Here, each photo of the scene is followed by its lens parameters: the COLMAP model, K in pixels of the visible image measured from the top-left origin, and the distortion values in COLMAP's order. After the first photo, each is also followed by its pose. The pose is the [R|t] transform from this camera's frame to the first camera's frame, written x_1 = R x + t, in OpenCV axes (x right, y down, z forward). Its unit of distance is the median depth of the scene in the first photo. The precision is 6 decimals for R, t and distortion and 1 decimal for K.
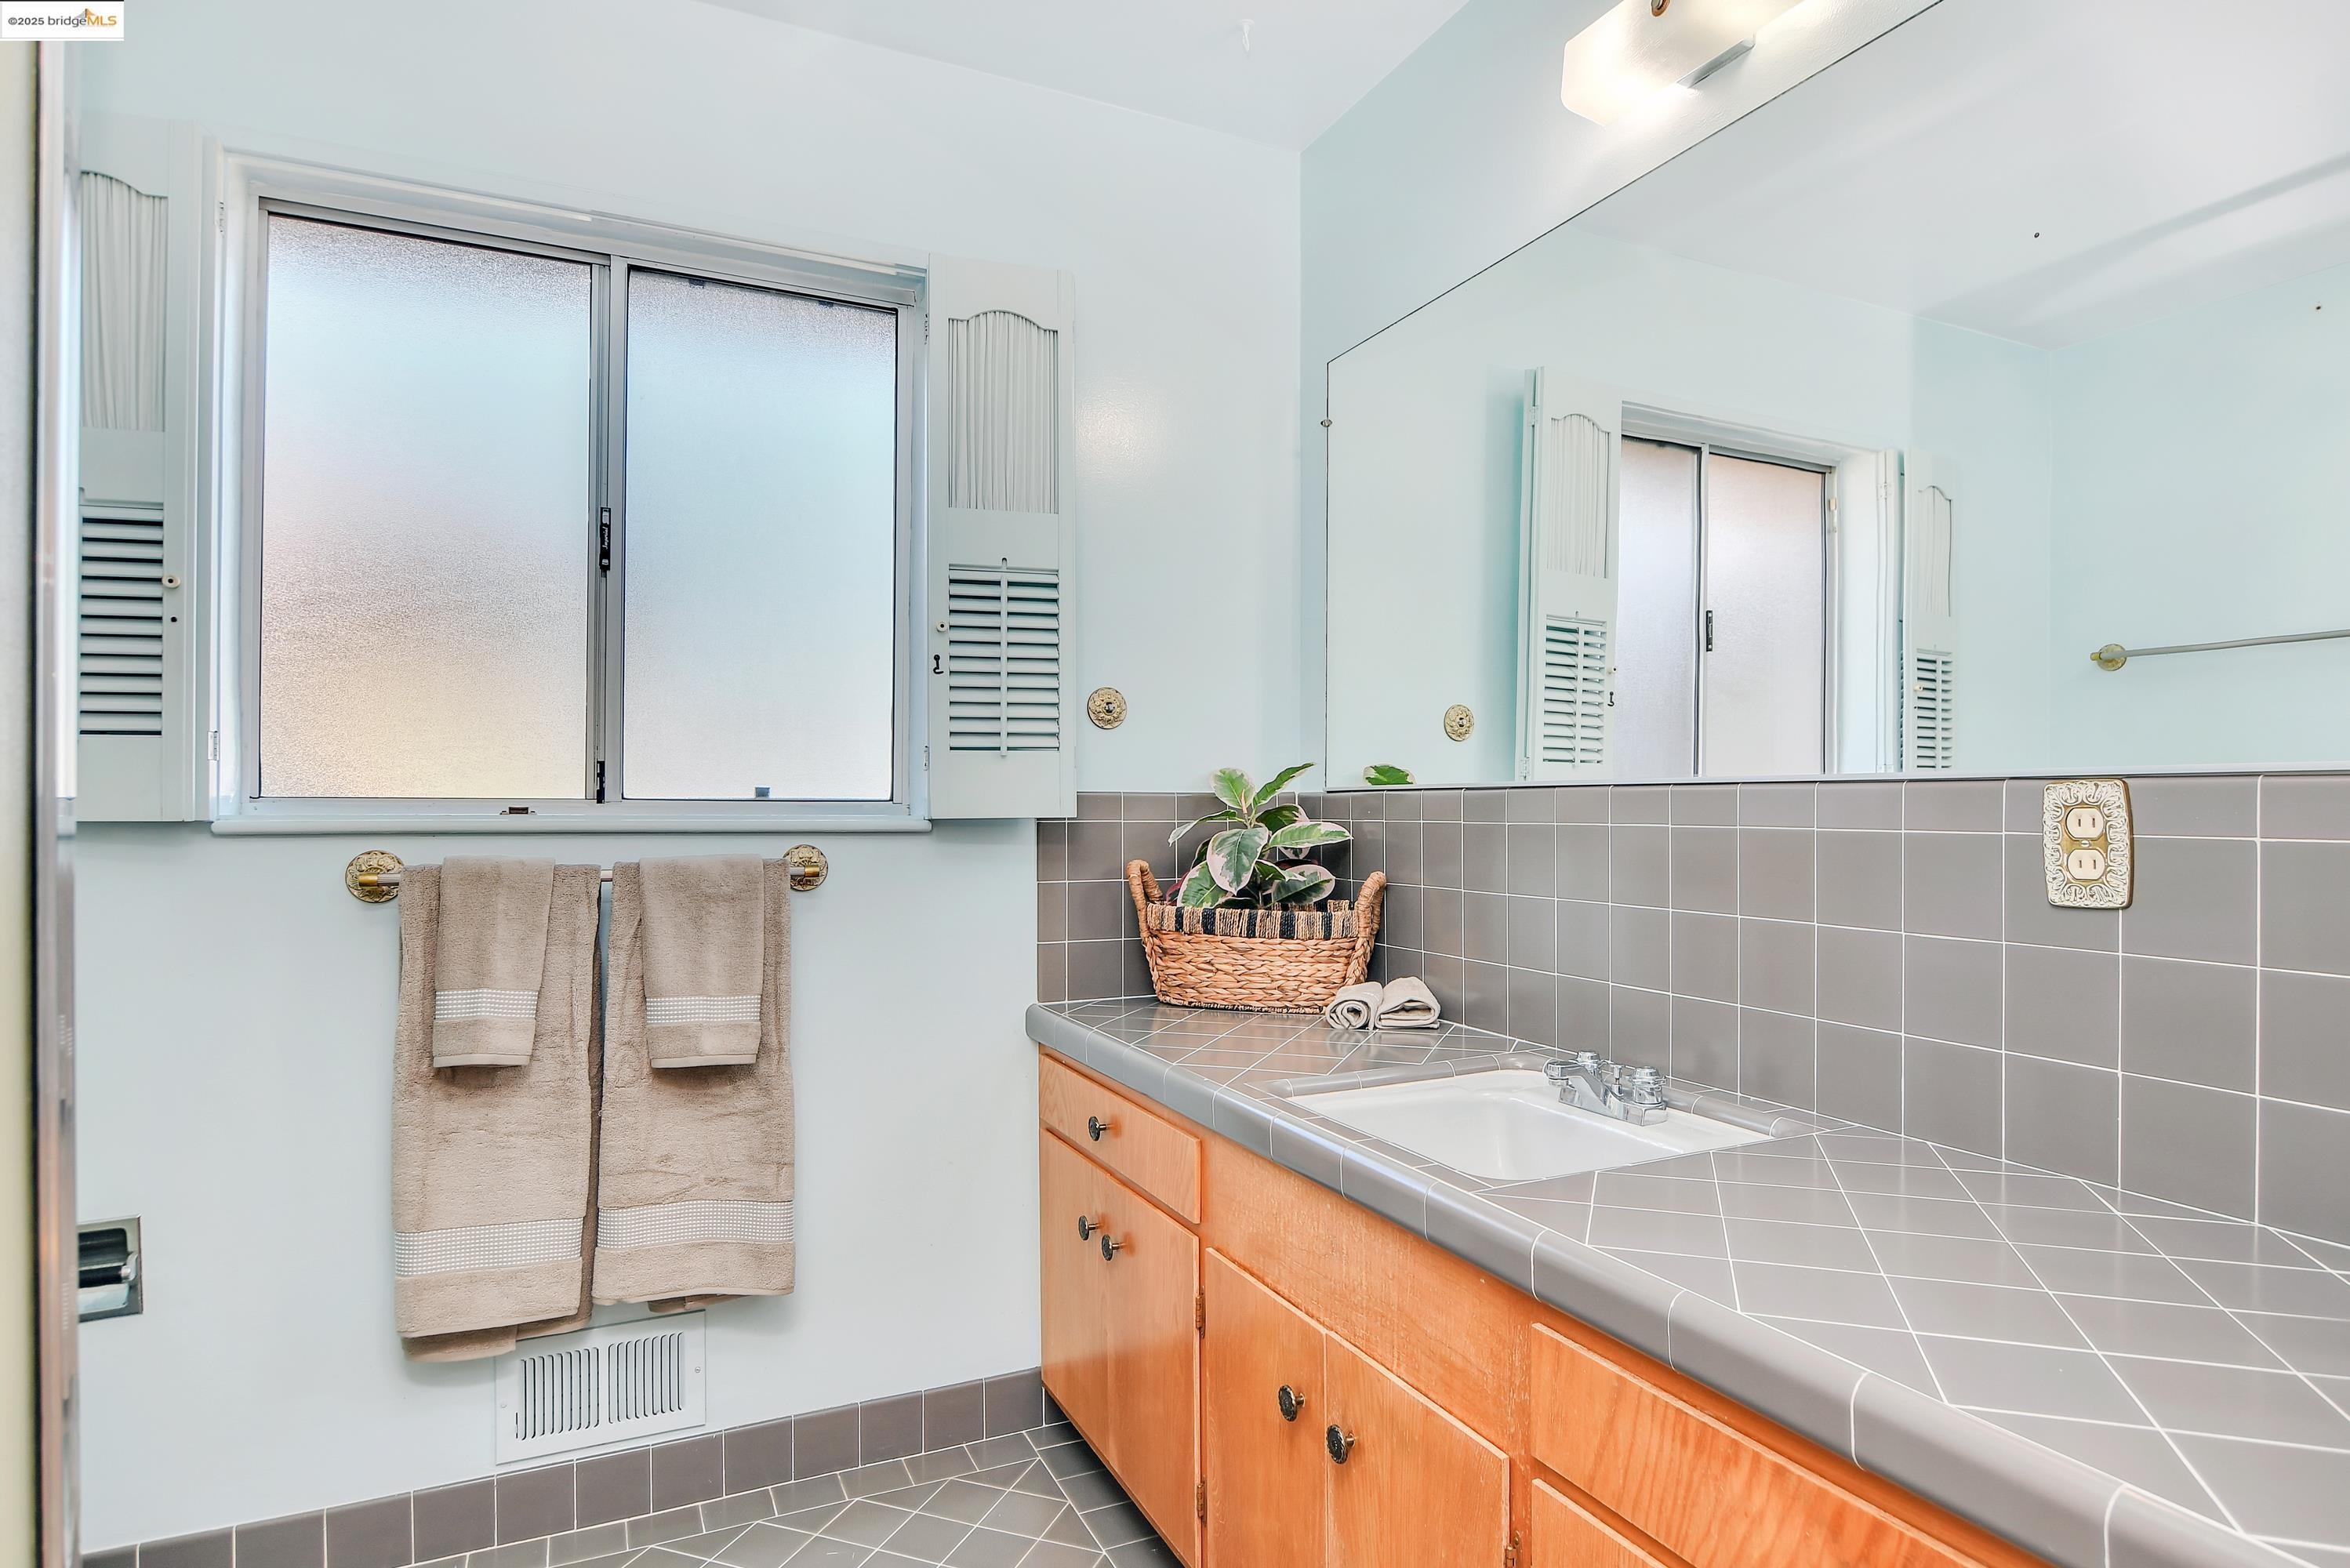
lens RADIAL K [[1288.2, 0, 1218.3], [0, 1288.2, 807.4], [0, 0, 1]] dist [-0.016161, 0.004213]
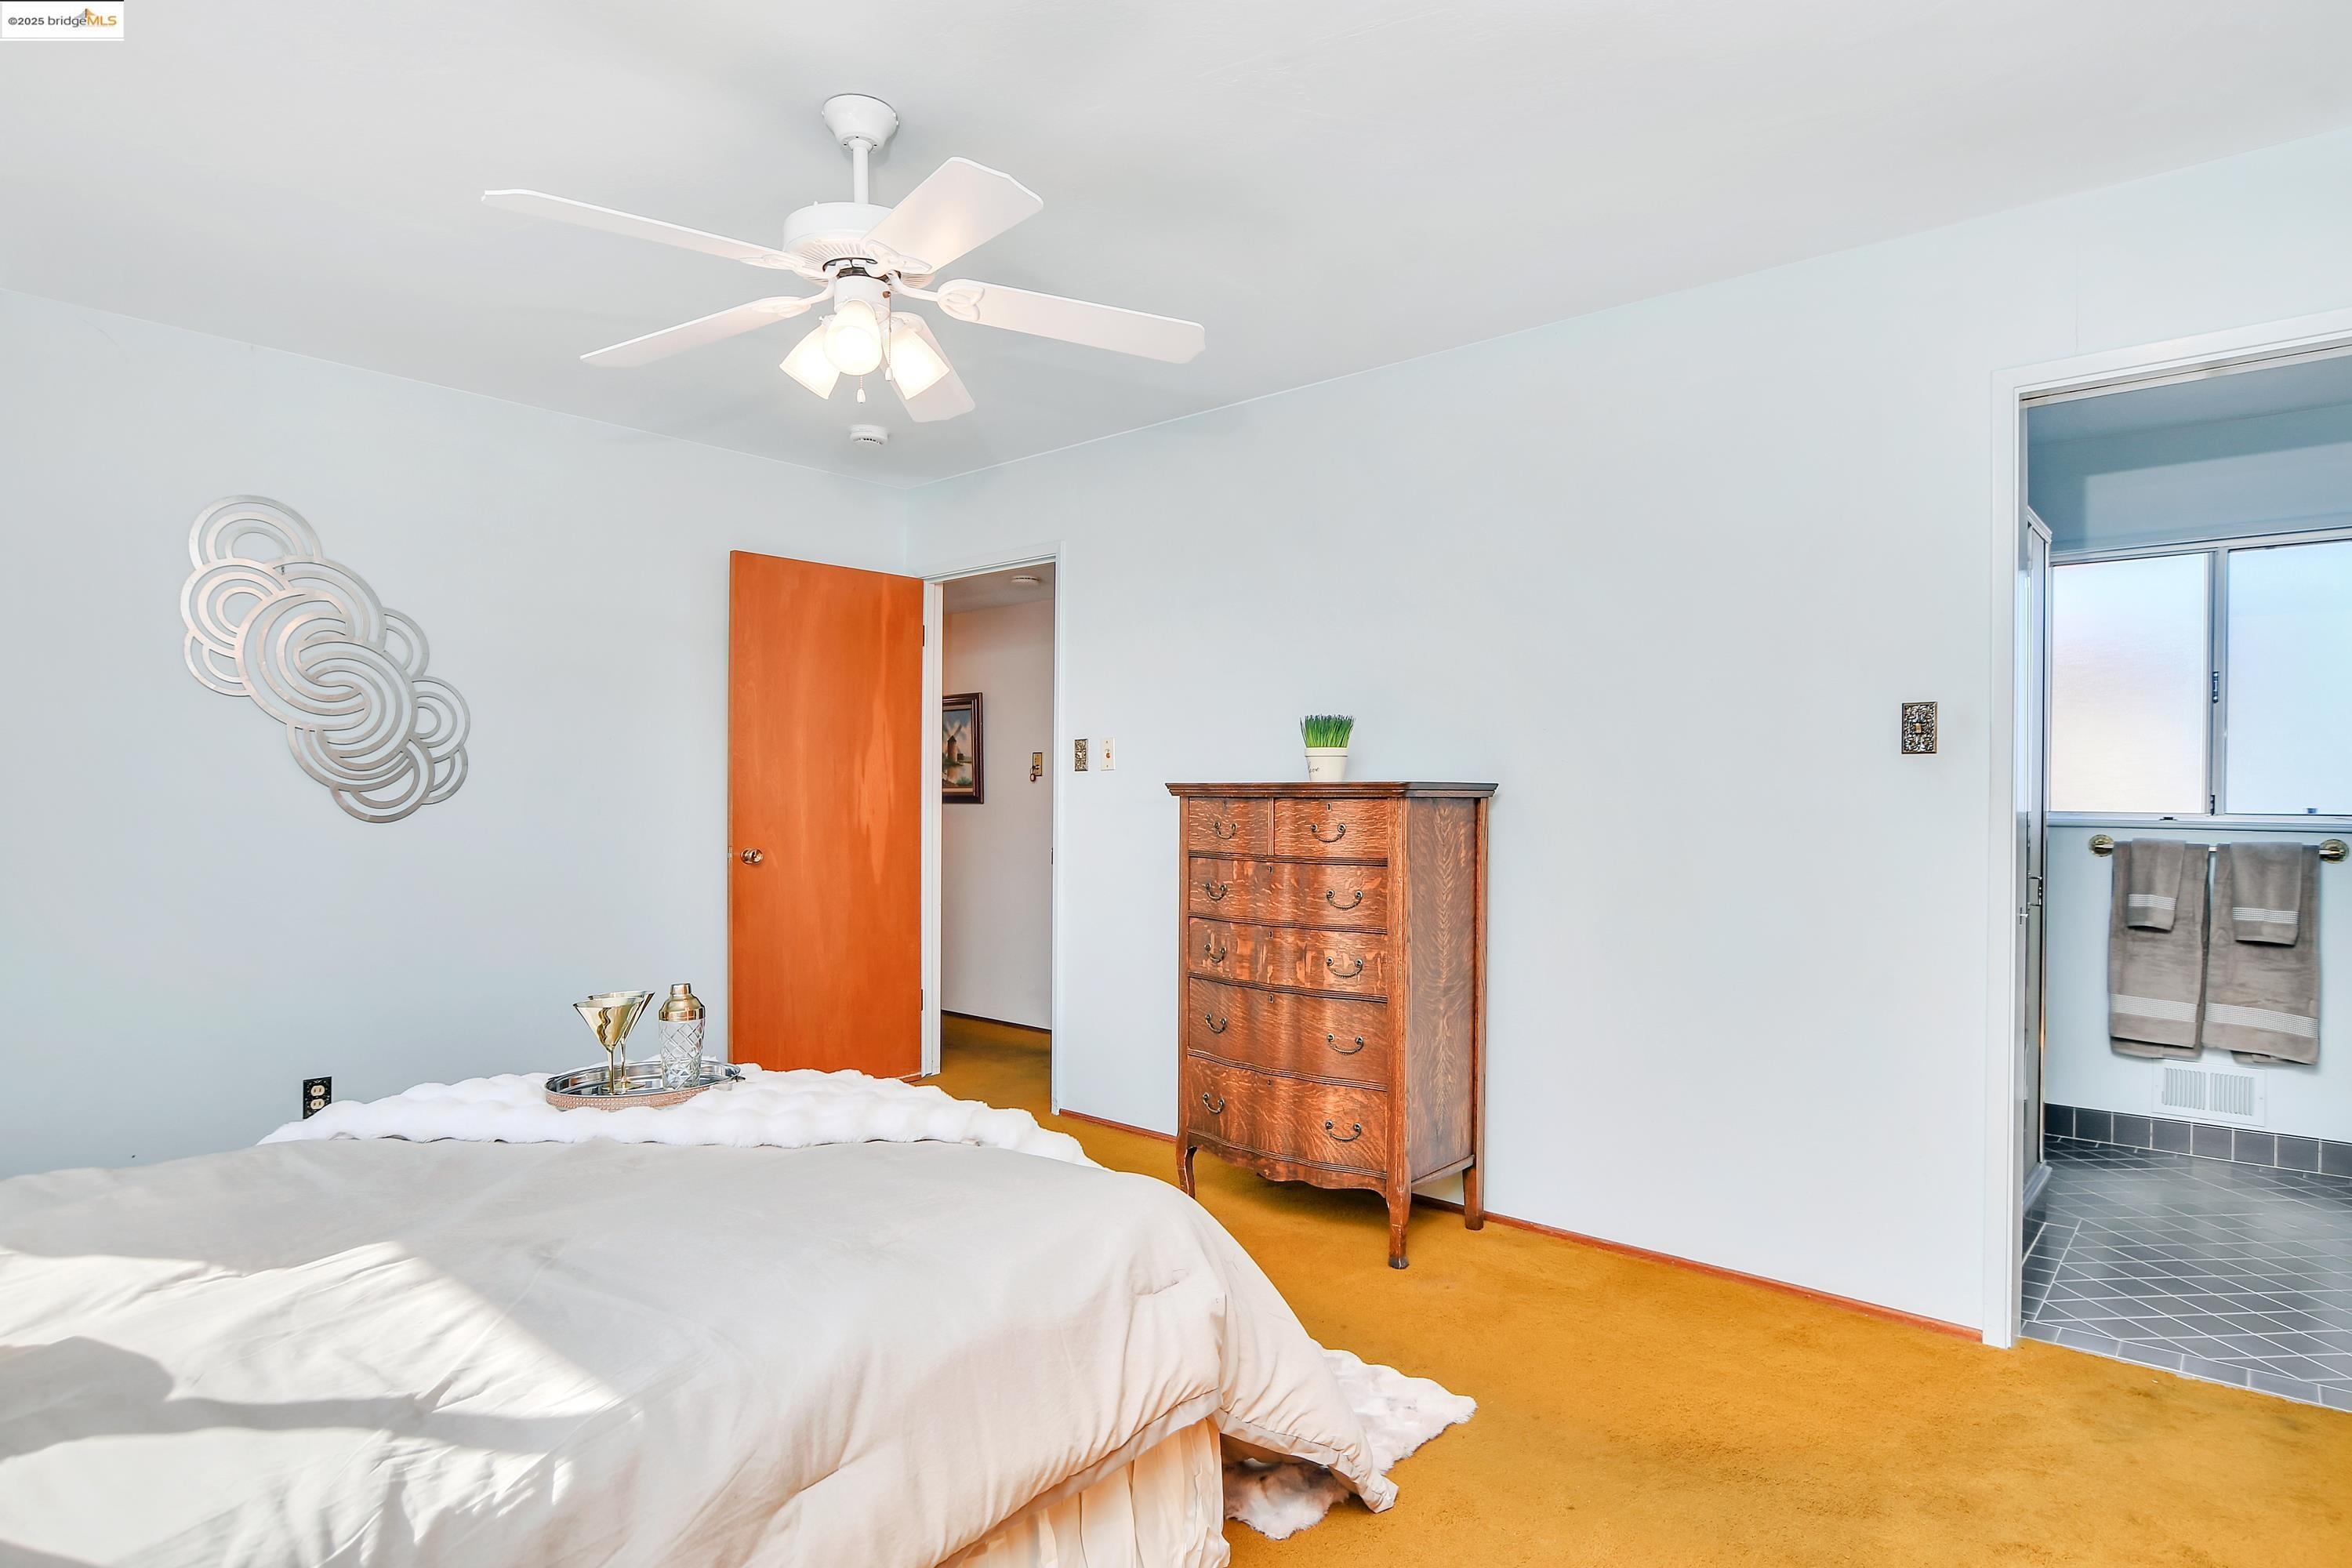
lens RADIAL K [[1289.4, 0, 1191.8], [0, 1289.4, 806.1], [0, 0, 1]] dist [-0.016161, 0.004213]
pose [[0.409046, 0.005551, -0.912497, 0.766965], [-0.009784, 0.999951, 0.001698, -0.006026], [0.912461, 0.008233, 0.409080, -1.417432]]
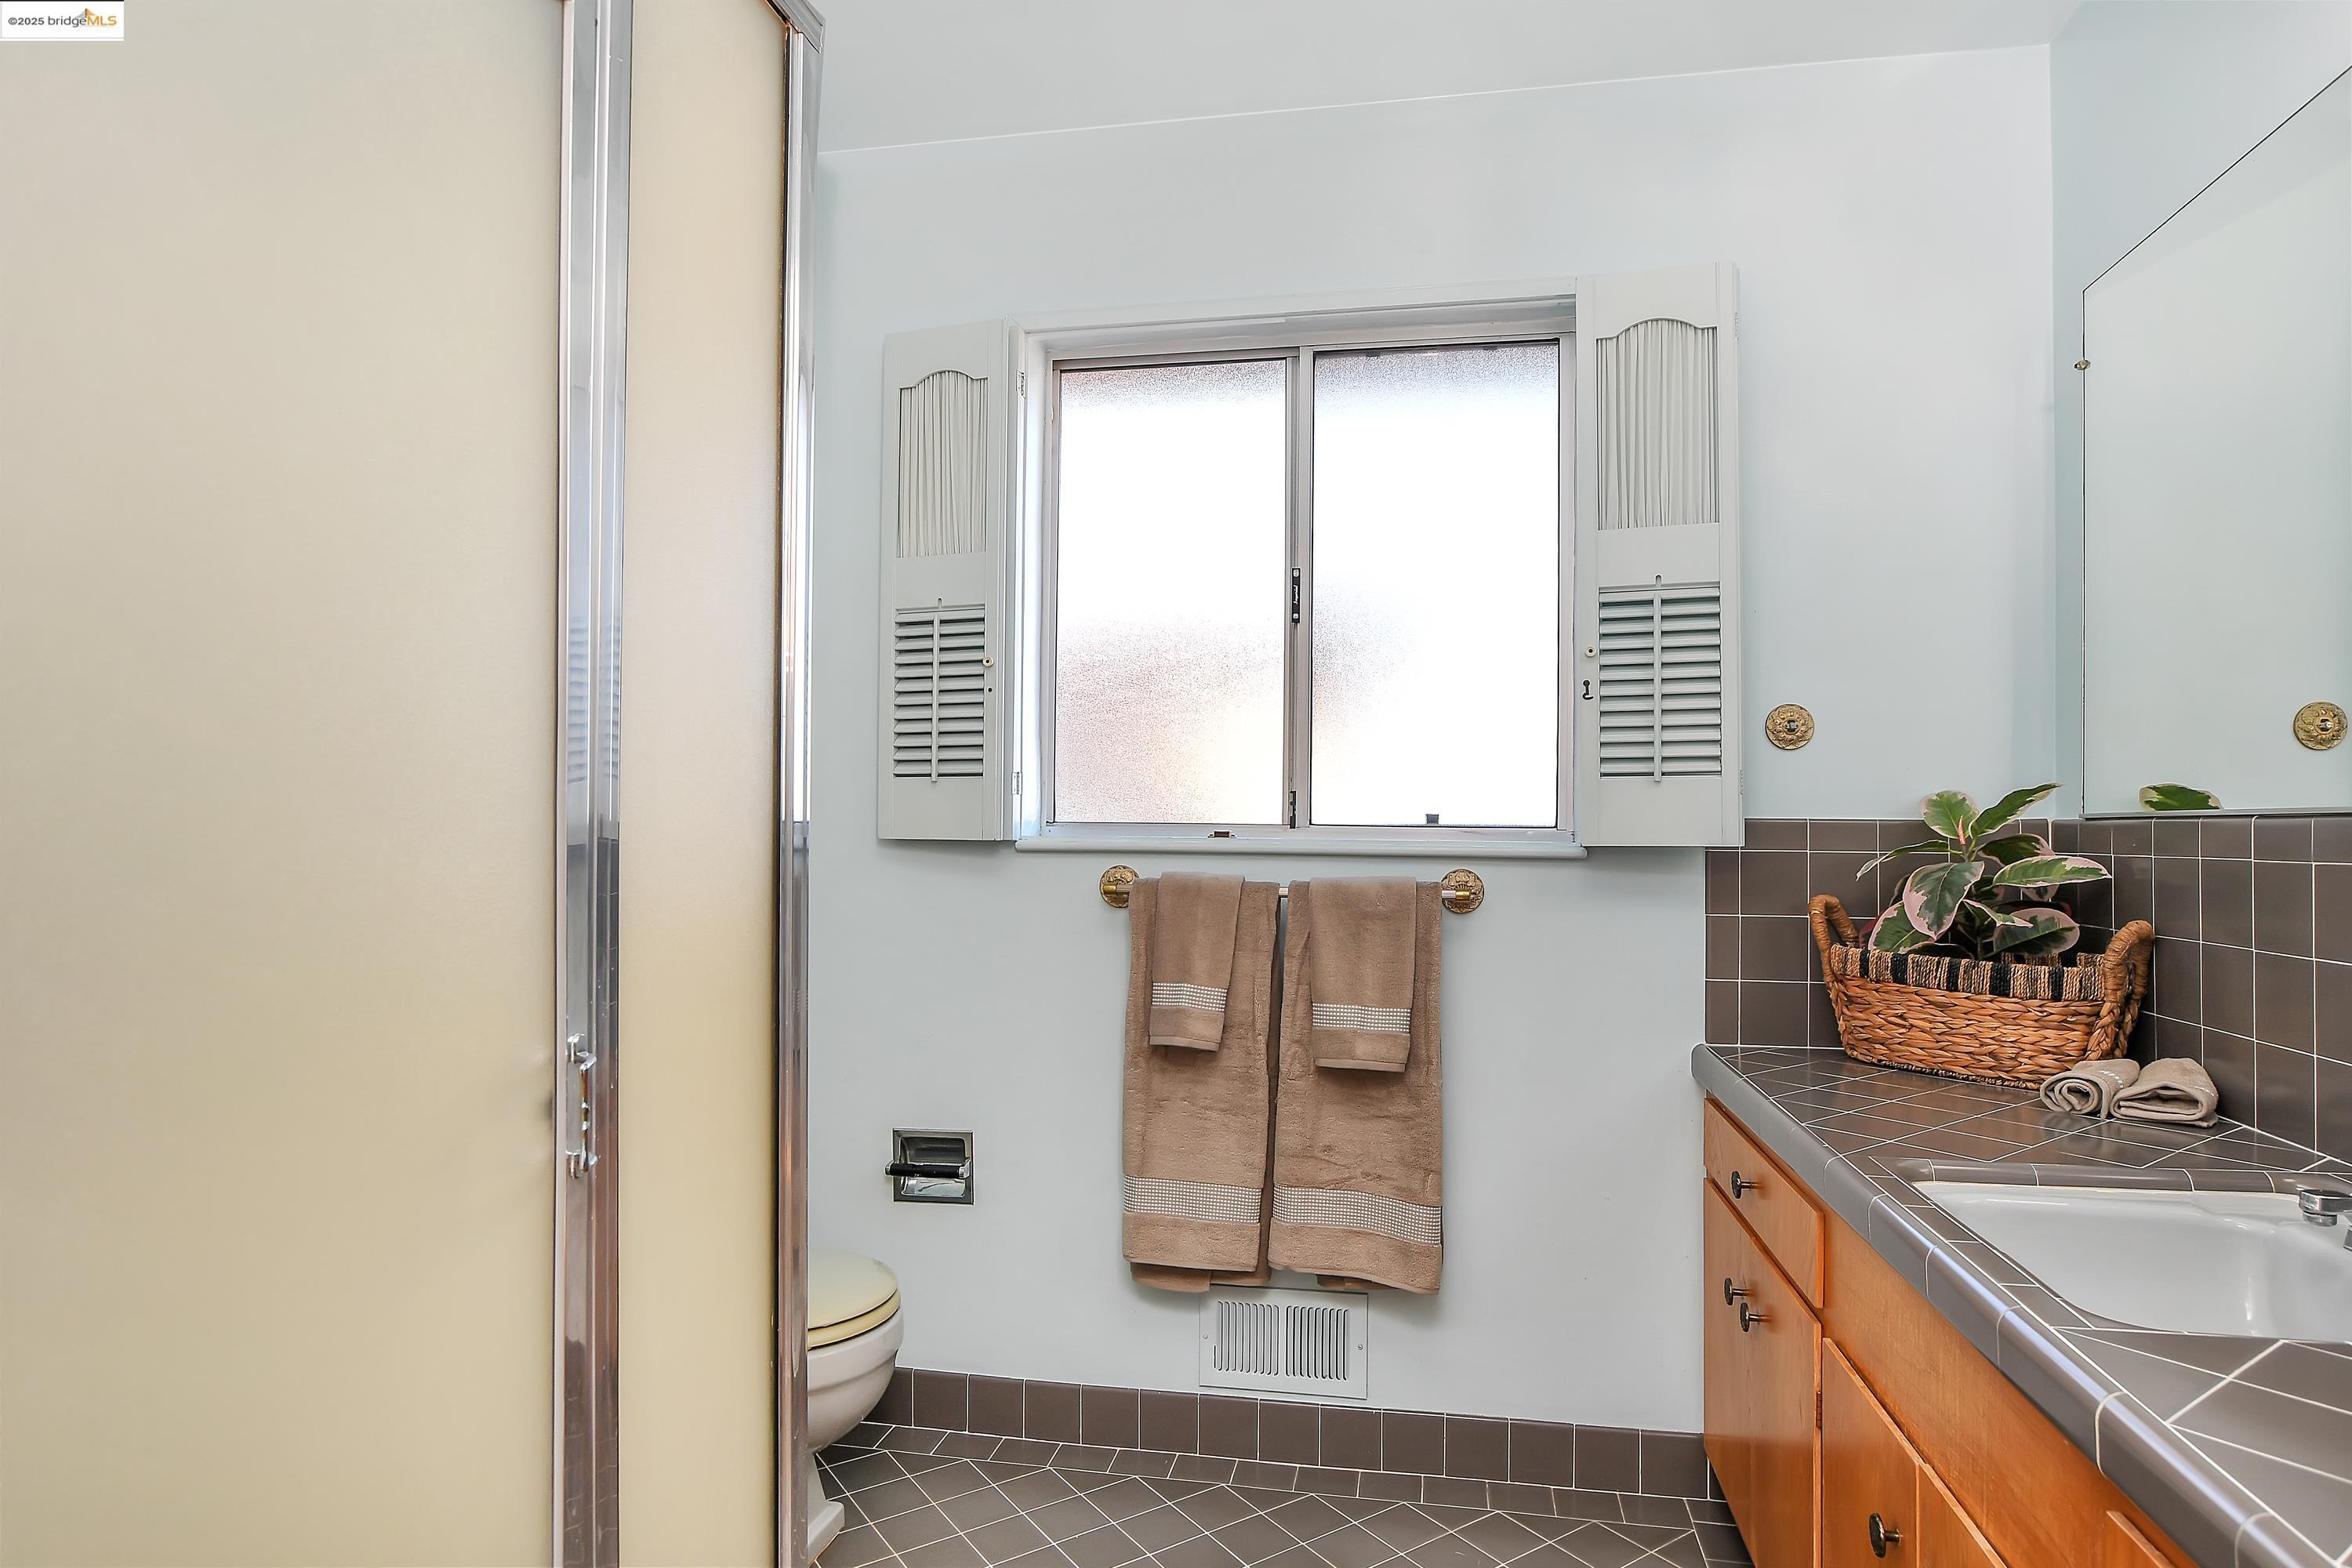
lens RADIAL K [[1289.1, 0, 1197.1], [0, 1289.1, 818.3], [0, 0, 1]] dist [-0.016524, 0.004203]
pose [[0.809360, 0.001107, -0.587312, 0.130434], [-0.007417, 0.999938, -0.008336, -0.002189], [0.587266, 0.011103, 0.809318, 0.027180]]
